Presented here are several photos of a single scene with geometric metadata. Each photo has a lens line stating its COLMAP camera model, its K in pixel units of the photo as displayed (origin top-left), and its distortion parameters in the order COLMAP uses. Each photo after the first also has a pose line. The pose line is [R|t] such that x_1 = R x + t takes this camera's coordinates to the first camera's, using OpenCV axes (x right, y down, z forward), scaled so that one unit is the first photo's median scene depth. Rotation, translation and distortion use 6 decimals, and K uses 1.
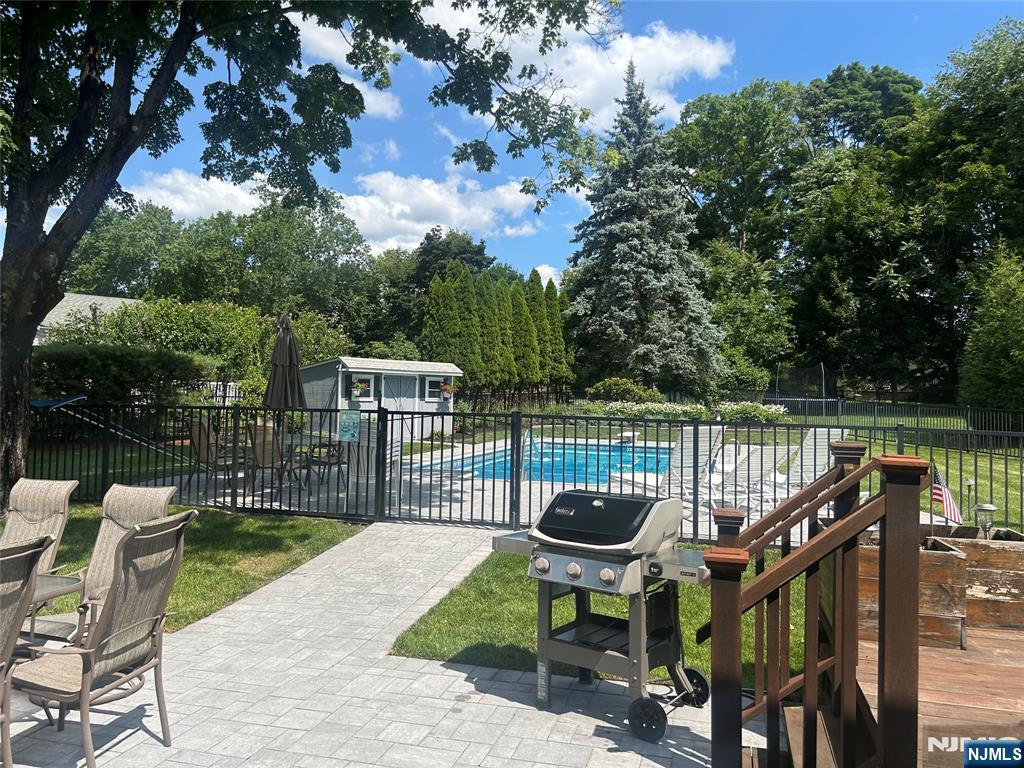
lens RADIAL K [[772.1, 0, 512.0], [0, 772.1, 384.0], [0, 0, 1]] dist [0.068131, -0.083242]
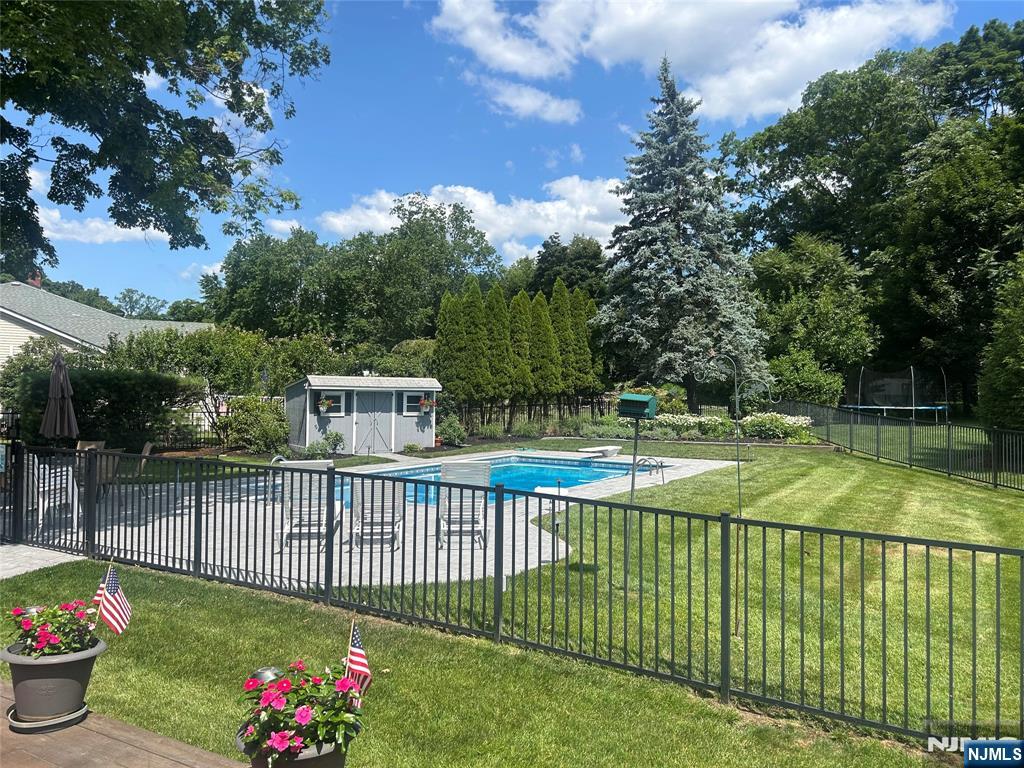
lens RADIAL K [[772.1, 0, 512.0], [0, 772.1, 384.0], [0, 0, 1]] dist [0.068131, -0.083242]
pose [[0.965104, -0.010661, -0.261648, 0.231716], [0.010716, 0.999942, -0.001216, -0.013246], [0.261646, -0.001630, 0.965163, 0.023841]]
